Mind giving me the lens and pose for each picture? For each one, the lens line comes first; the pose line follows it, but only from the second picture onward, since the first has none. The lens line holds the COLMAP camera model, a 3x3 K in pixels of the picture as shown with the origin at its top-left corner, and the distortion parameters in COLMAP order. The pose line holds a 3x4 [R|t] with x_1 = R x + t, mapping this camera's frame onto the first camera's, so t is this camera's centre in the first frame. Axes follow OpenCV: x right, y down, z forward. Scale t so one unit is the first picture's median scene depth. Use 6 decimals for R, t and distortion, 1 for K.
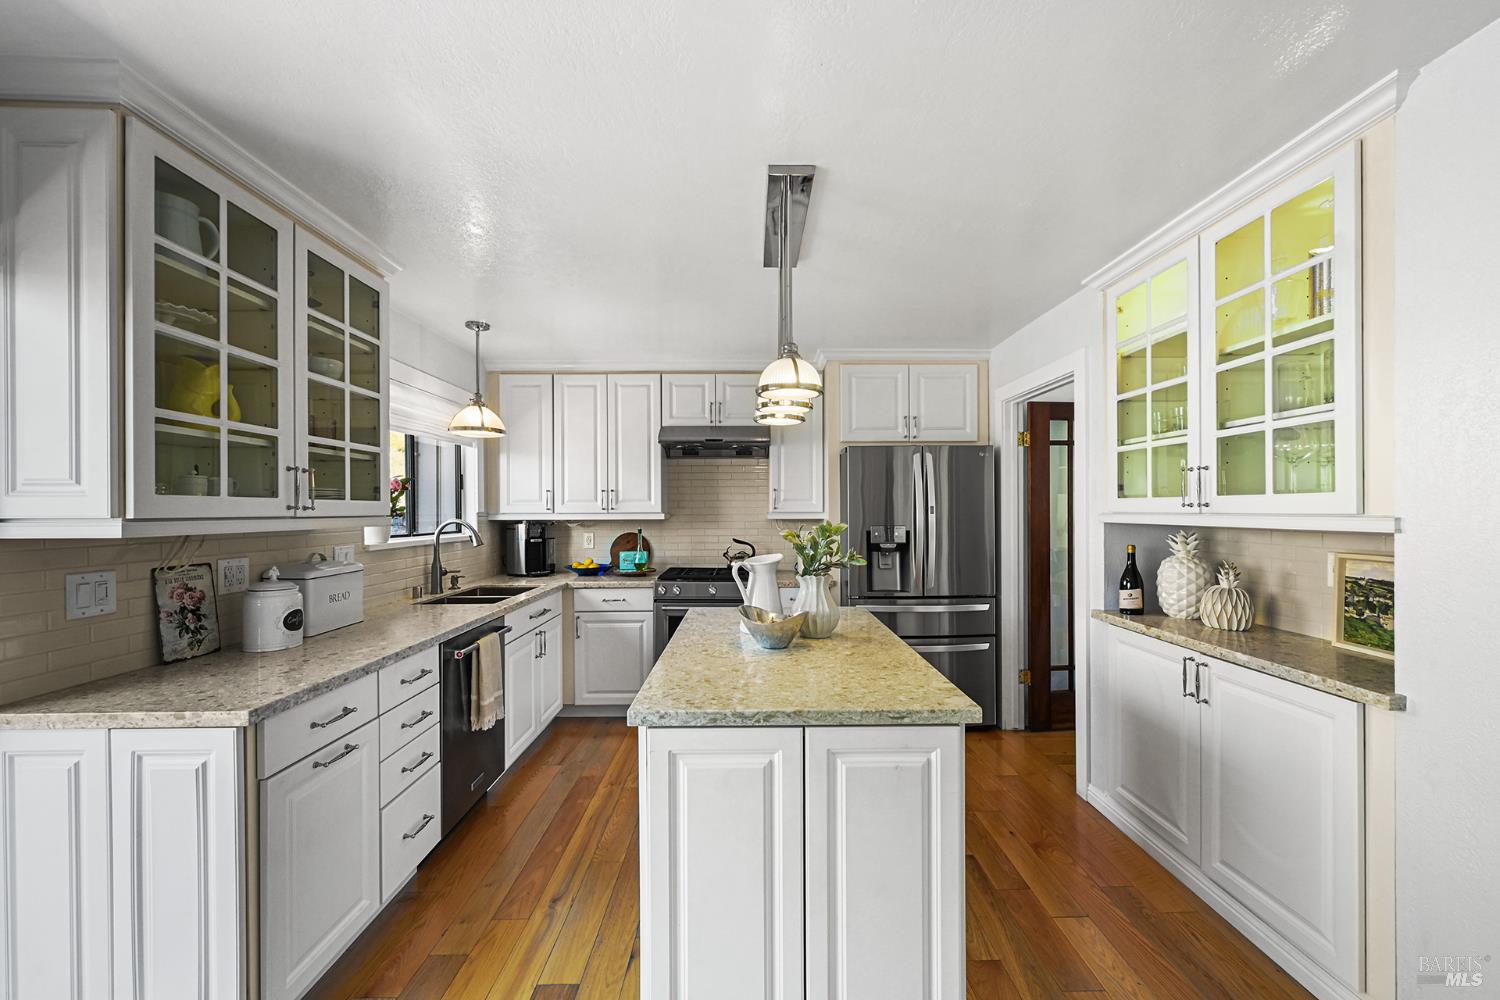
lens RADIAL K [[593.5, 0, 756.4], [0, 593.5, 510.3], [0, 0, 1]] dist [0.001361, -0.000193]
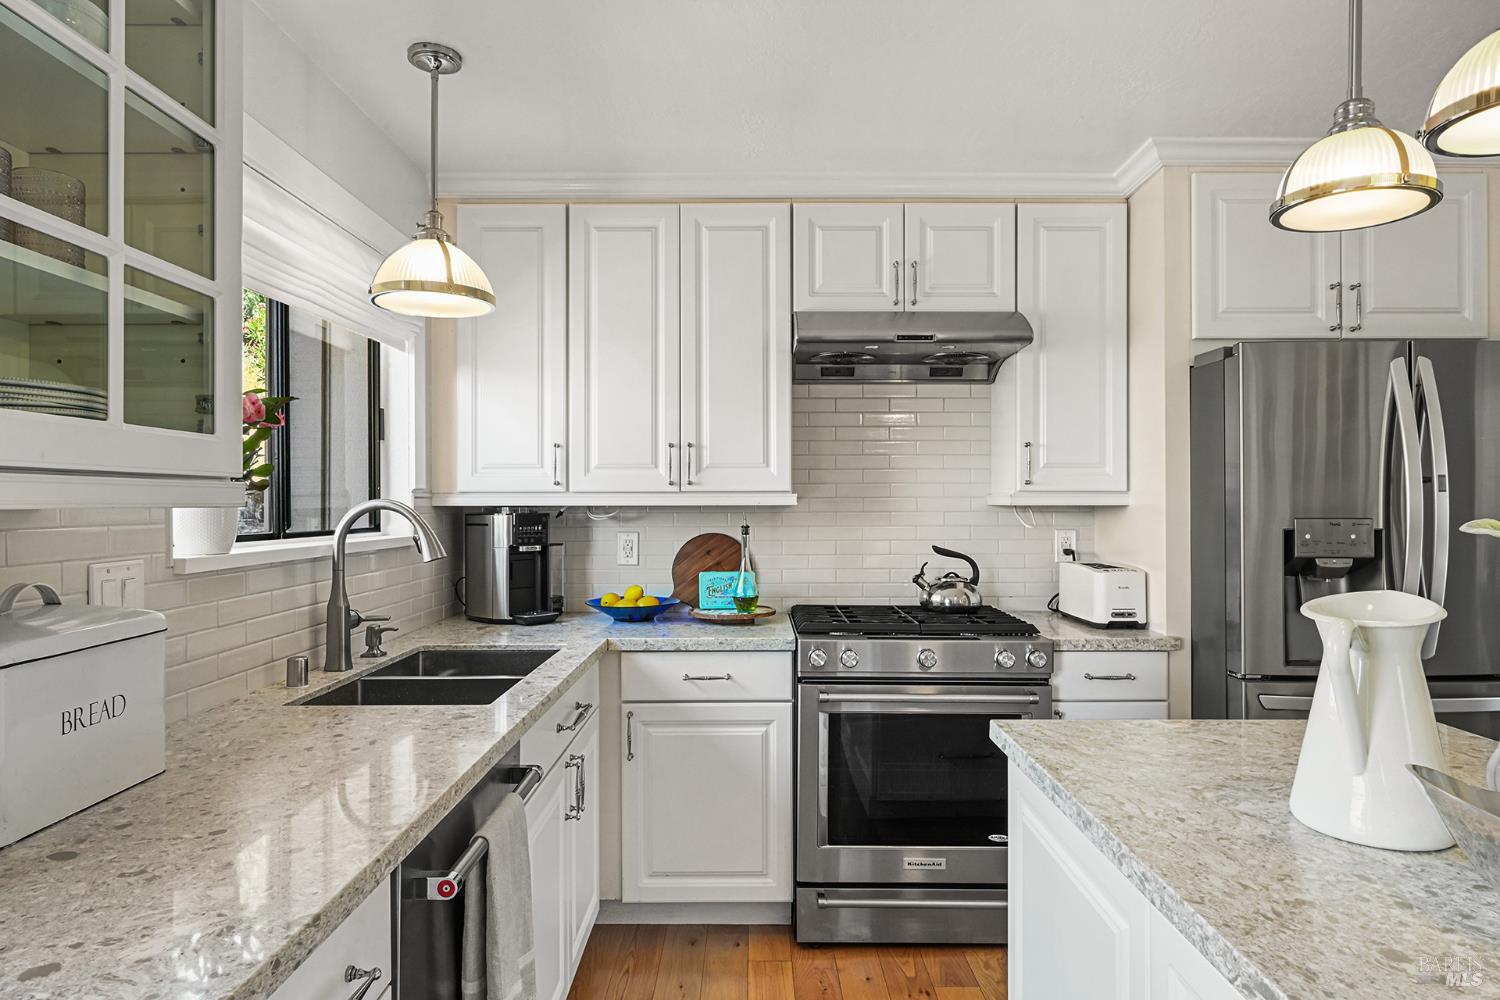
lens RADIAL K [[886.2, 0, 755.9], [0, 886.2, 499.0], [0, 0, 1]] dist [-0.003448, 0.000930]
pose [[0.999946, 0.003120, -0.009934, -0.226567], [-0.003168, 0.999983, -0.004816, 0.017082], [0.009919, 0.004847, 0.999939, 0.352904]]
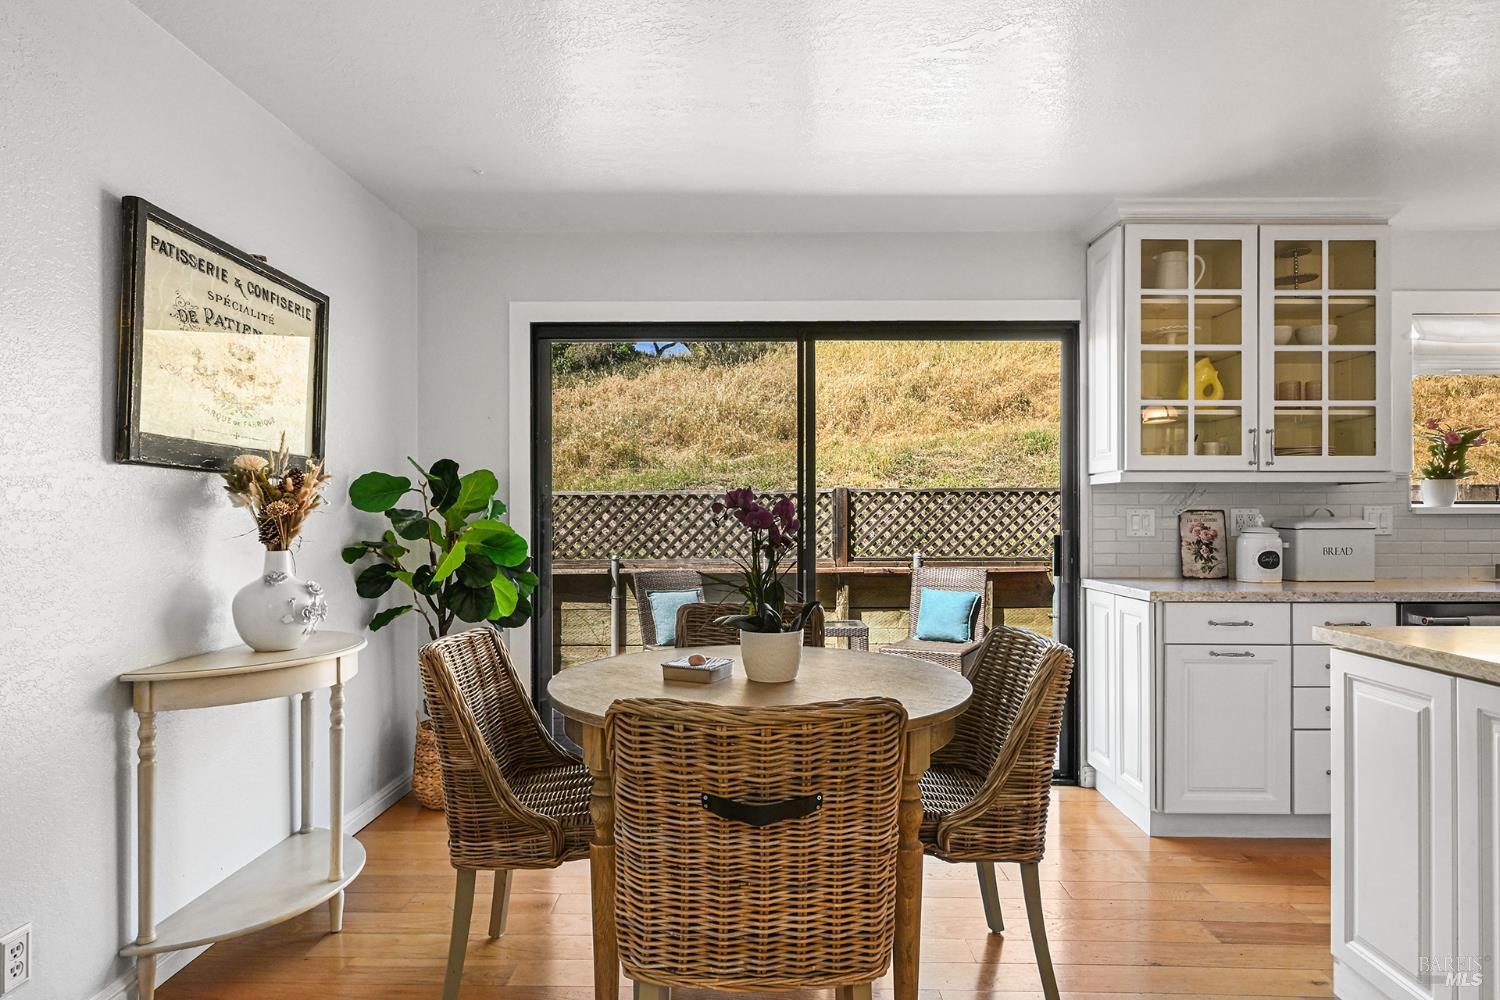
lens RADIAL K [[837.1, 0, 745.8], [0, 837.1, 514.8], [0, 0, 1]] dist [-0.004652, -0.001202]
pose [[-0.027536, 0.003402, -0.999615, 0.552136], [-0.000506, 0.999994, 0.003417, 0.055653], [0.999621, 0.000600, -0.027534, 0.007711]]
